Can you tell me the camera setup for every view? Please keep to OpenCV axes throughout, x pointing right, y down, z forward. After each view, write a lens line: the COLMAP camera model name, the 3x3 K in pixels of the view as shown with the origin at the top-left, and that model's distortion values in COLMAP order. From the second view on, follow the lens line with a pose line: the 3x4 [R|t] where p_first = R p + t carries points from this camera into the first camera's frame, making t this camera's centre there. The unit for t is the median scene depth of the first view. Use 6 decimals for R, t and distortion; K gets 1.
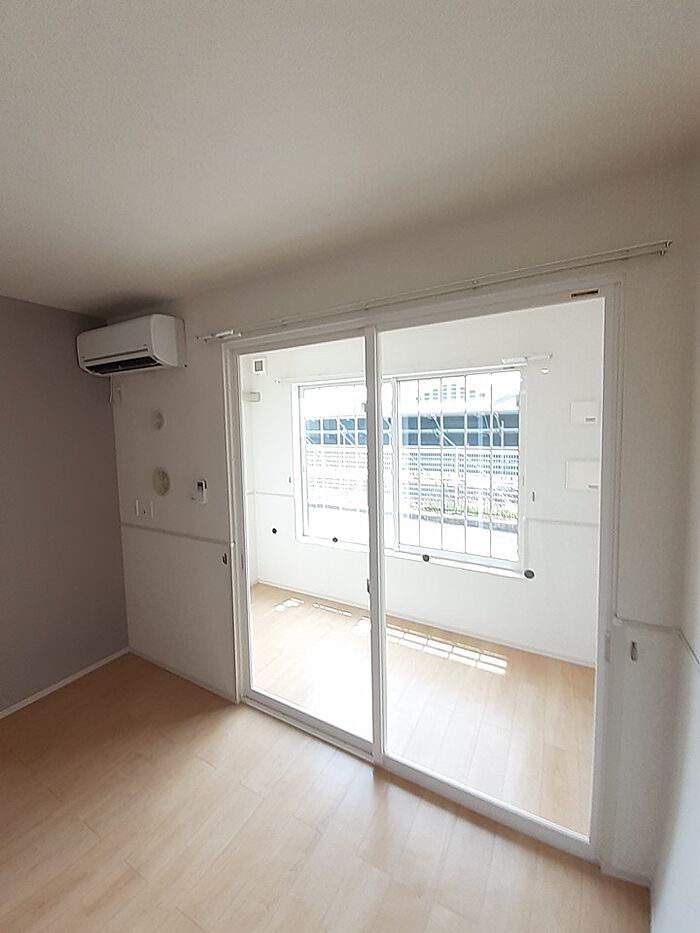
lens RADIAL K [[374.1, 0, 341.5], [0, 374.1, 461.0], [0, 0, 1]] dist [0.028959, -0.020926]
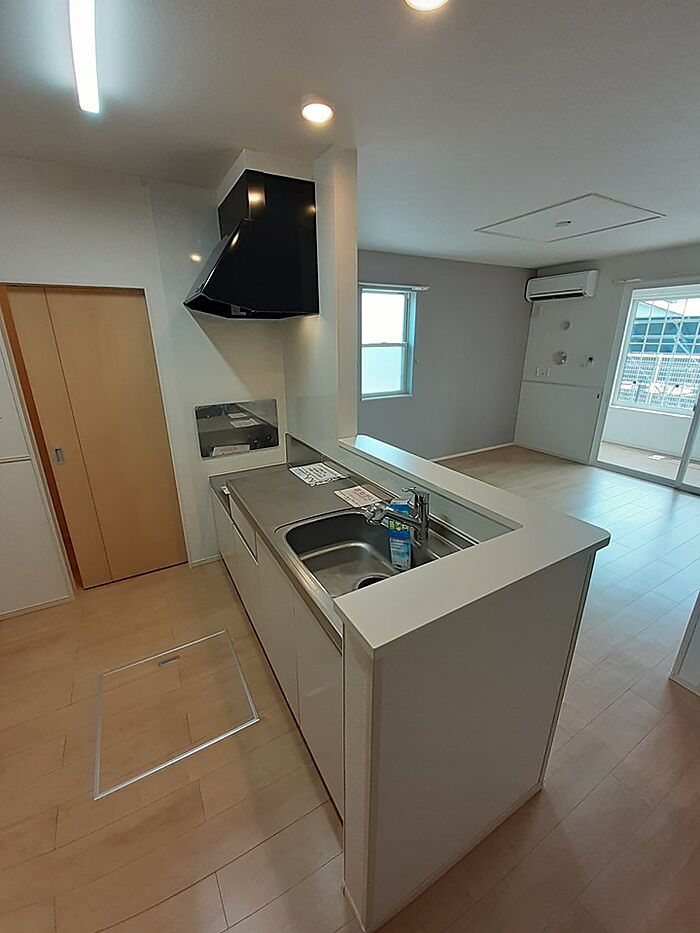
lens RADIAL K [[374.1, 0, 341.5], [0, 374.1, 461.0], [0, 0, 1]] dist [0.028959, -0.020926]
pose [[0.860661, 0.170474, -0.479792, -0.430281], [-0.053153, 0.967220, 0.248314, 0.152583], [0.506396, -0.188213, 0.841510, -1.410892]]
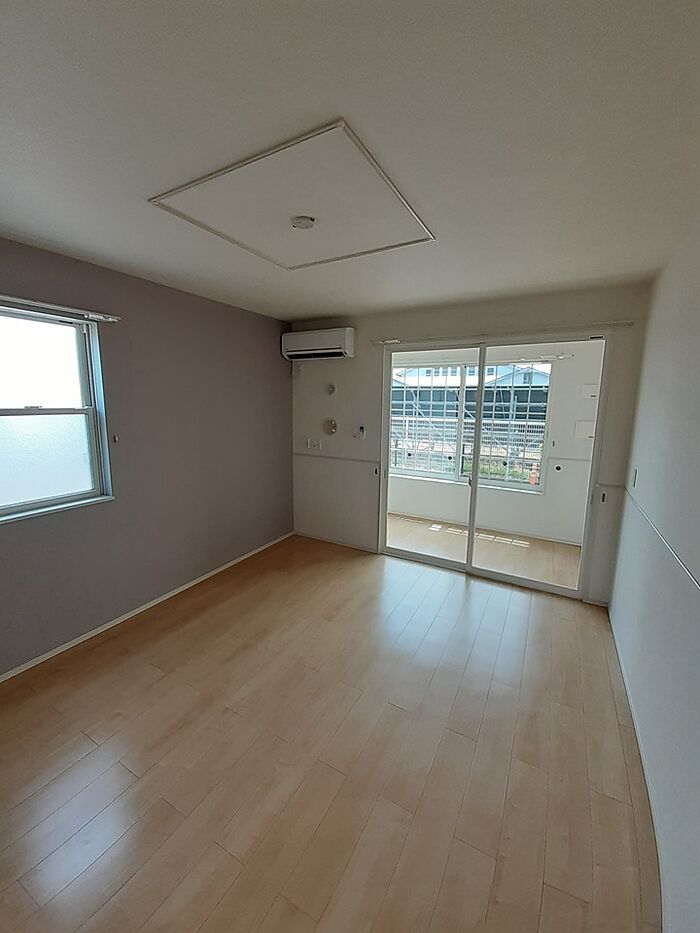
lens RADIAL K [[374.1, 0, 341.5], [0, 374.1, 461.0], [0, 0, 1]] dist [0.028959, -0.020926]
pose [[0.999486, 0.028930, 0.013820, -0.454487], [-0.029901, 0.996647, 0.076165, 0.079573], [-0.011570, -0.076539, 0.996999, -0.662784]]
